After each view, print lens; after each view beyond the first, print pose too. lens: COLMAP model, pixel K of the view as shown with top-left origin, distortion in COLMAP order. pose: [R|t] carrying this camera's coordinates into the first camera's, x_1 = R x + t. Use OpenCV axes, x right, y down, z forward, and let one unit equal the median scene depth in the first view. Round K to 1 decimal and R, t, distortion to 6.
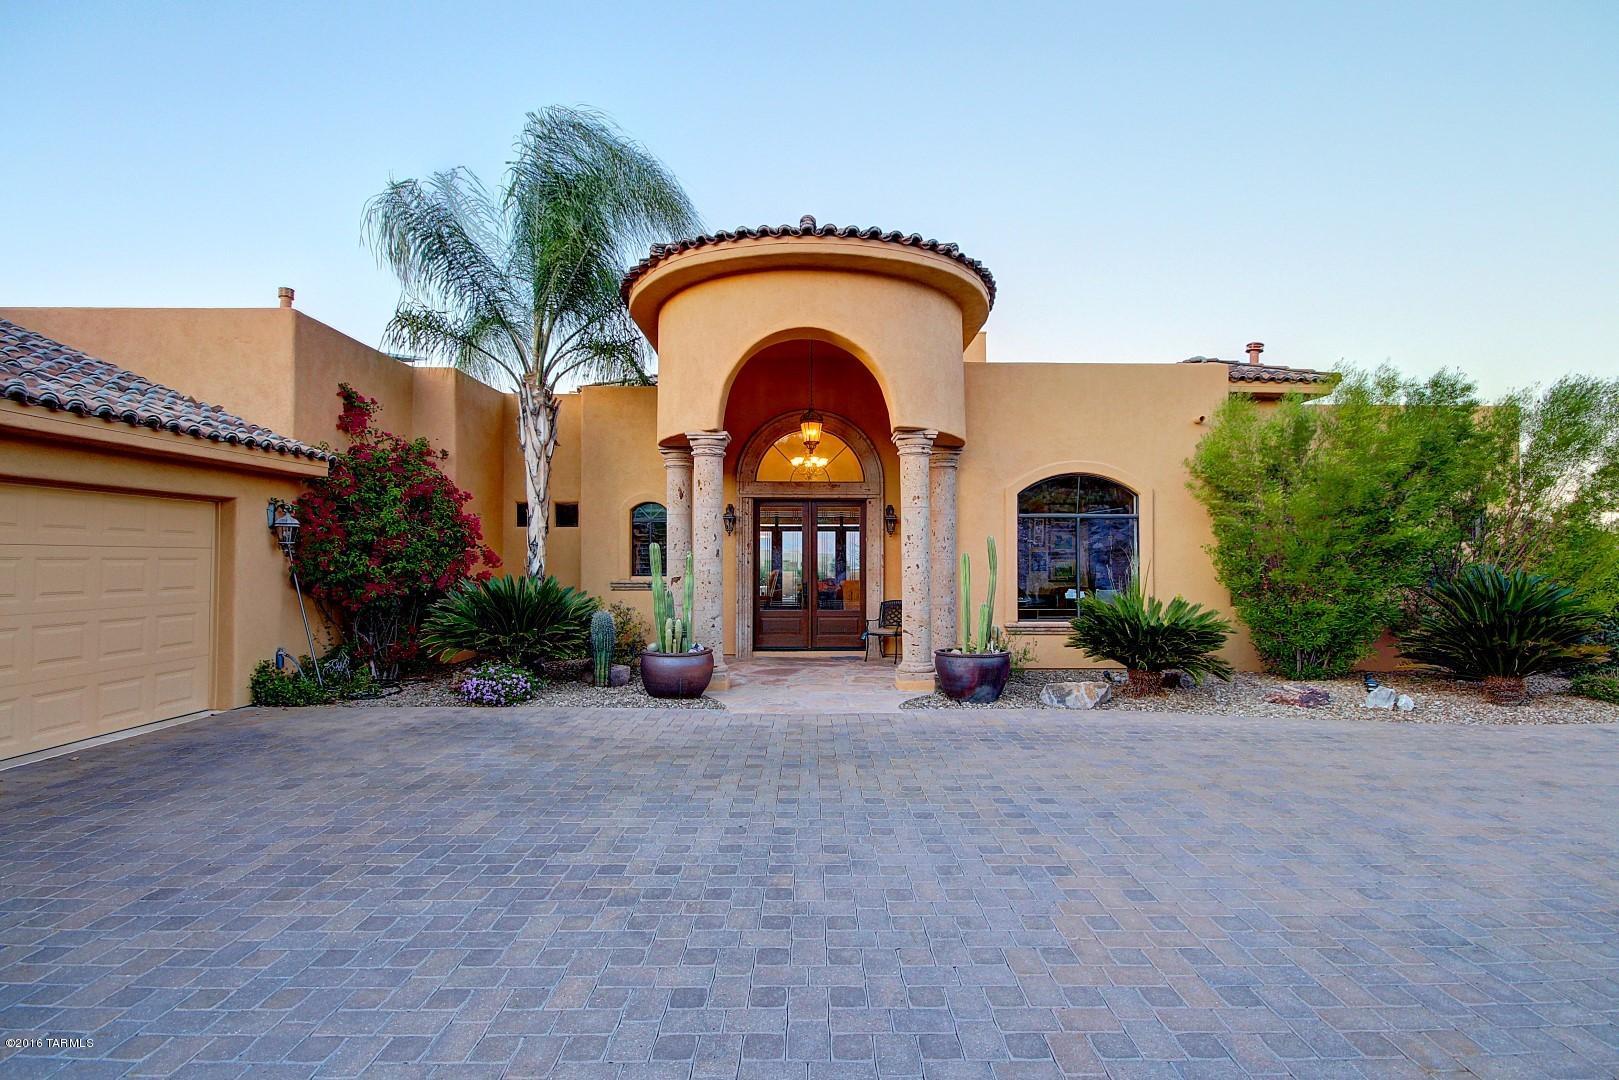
lens RADIAL K [[763.7, 0, 832.4], [0, 763.7, 549.7], [0, 0, 1]] dist [0.011770, -0.015018]
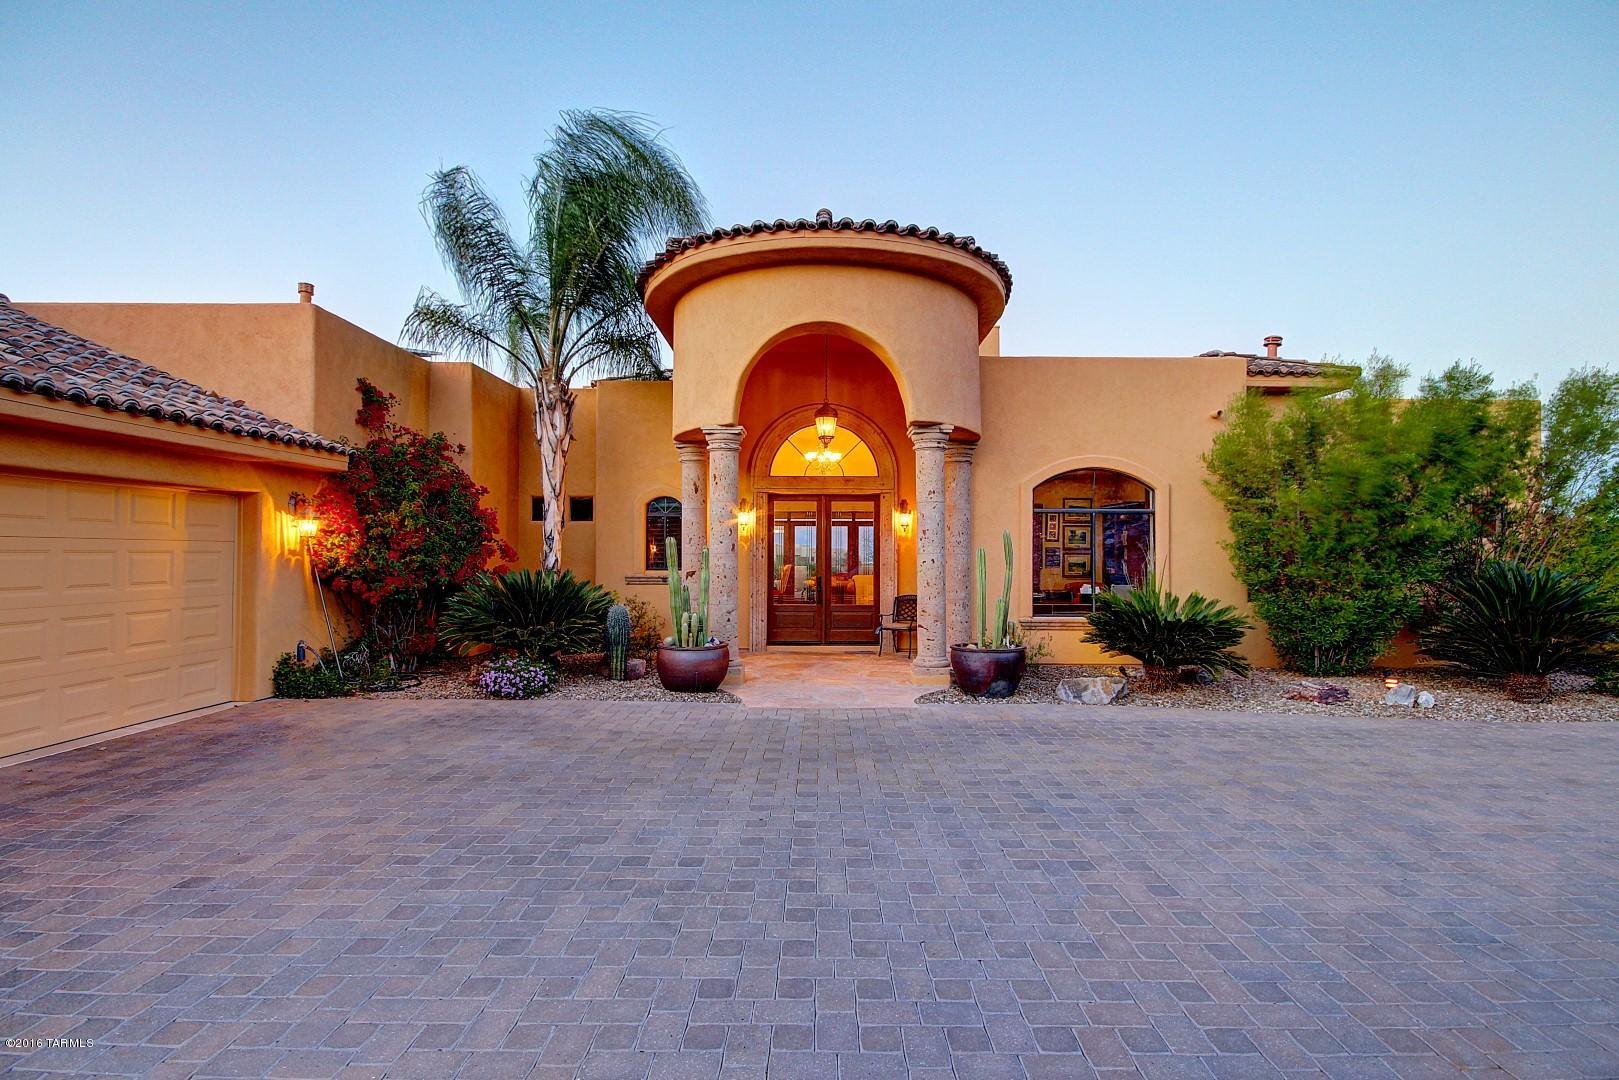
lens RADIAL K [[763.7, 0, 832.4], [0, 763.7, 549.7], [0, 0, 1]] dist [0.011770, -0.015018]
pose [[0.999913, 0.002070, -0.013063, -0.008117], [-0.001978, 0.999973, 0.007105, 0.000031], [0.013077, -0.007079, 0.999889, -0.000668]]
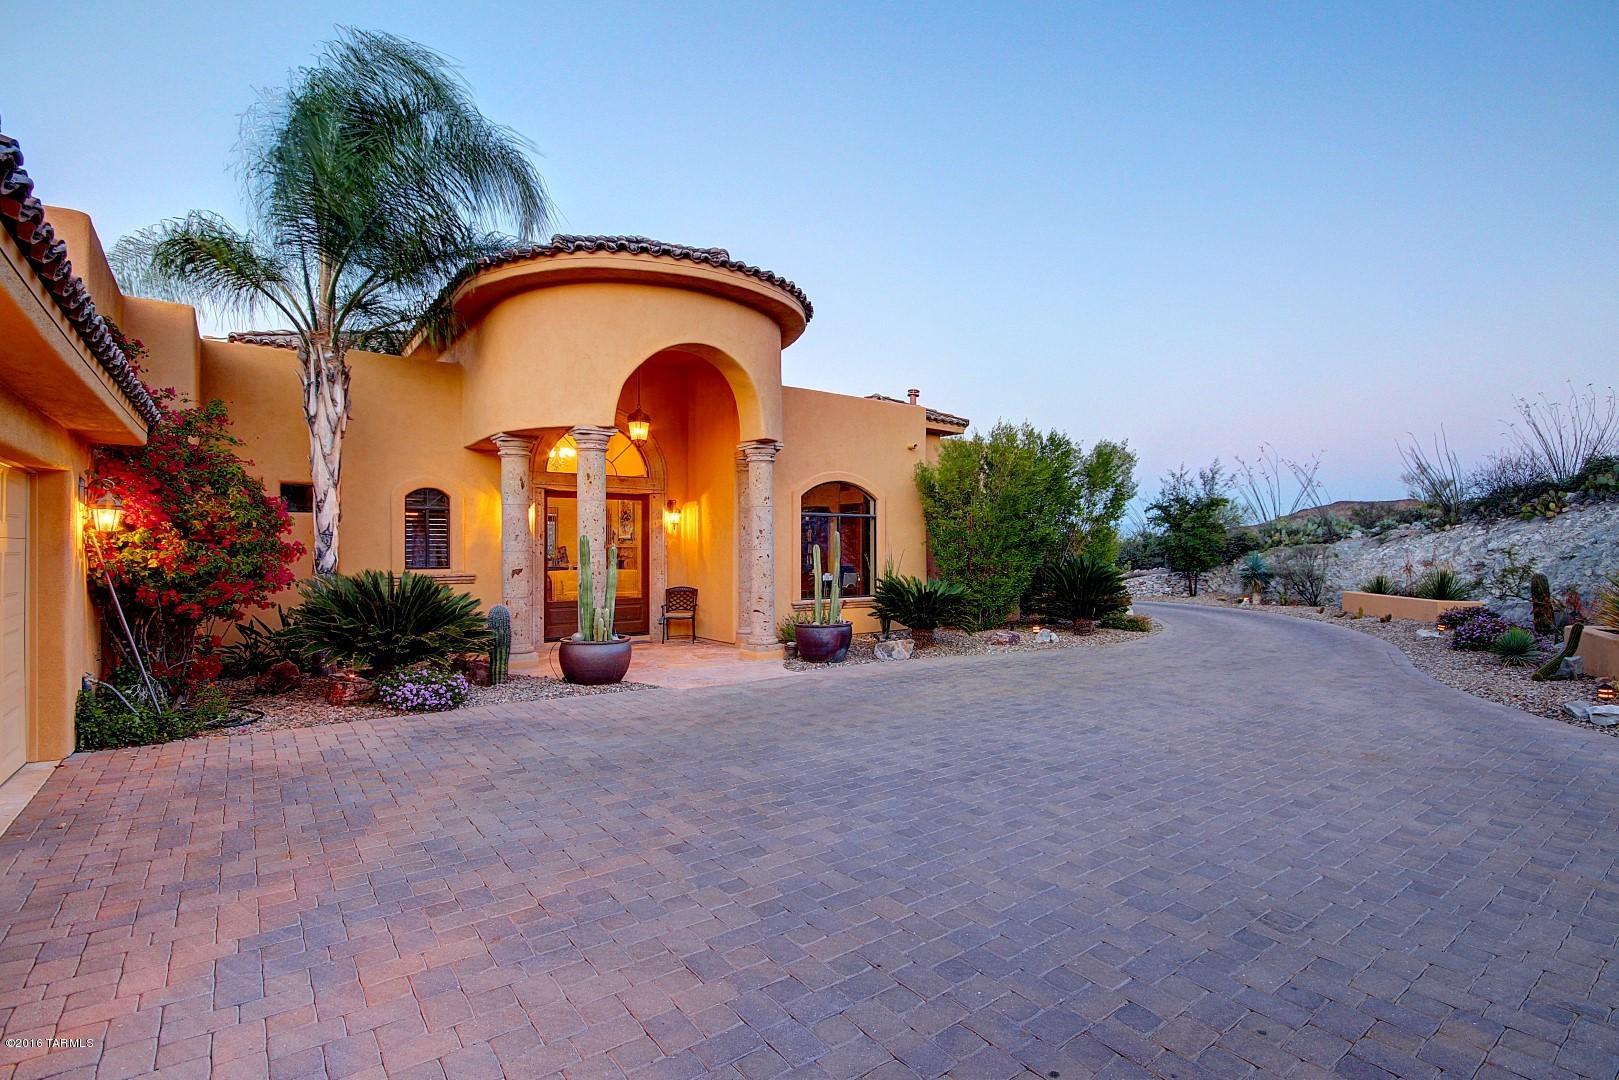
lens RADIAL K [[763.7, 0, 832.4], [0, 763.7, 549.7], [0, 0, 1]] dist [0.011770, -0.015018]
pose [[0.807034, -0.003534, 0.590495, -0.606738], [-0.006016, 0.999881, 0.014206, -0.006677], [-0.590475, -0.015018, 0.806916, -0.025131]]
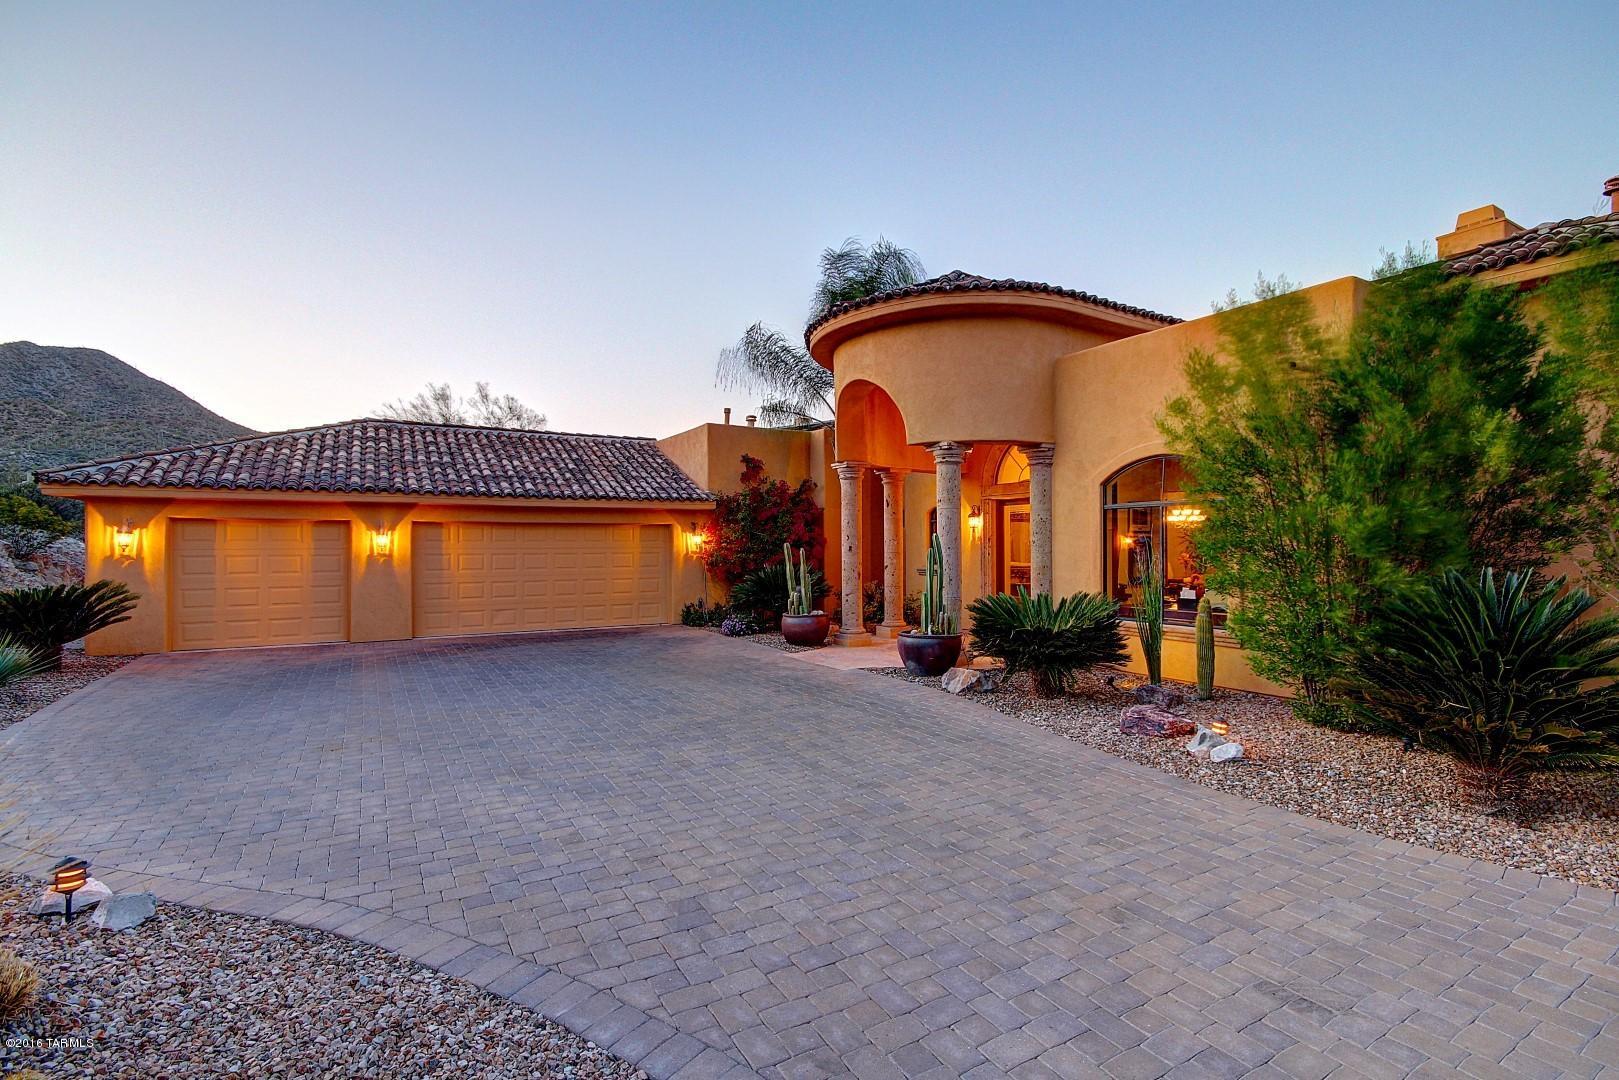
lens RADIAL K [[763.7, 0, 832.4], [0, 763.7, 549.7], [0, 0, 1]] dist [0.011770, -0.015018]
pose [[0.511729, -0.000569, -0.859147, 1.229857], [0.015839, 0.999836, 0.008772, -0.007200], [0.859001, -0.018097, 0.511654, 0.308322]]
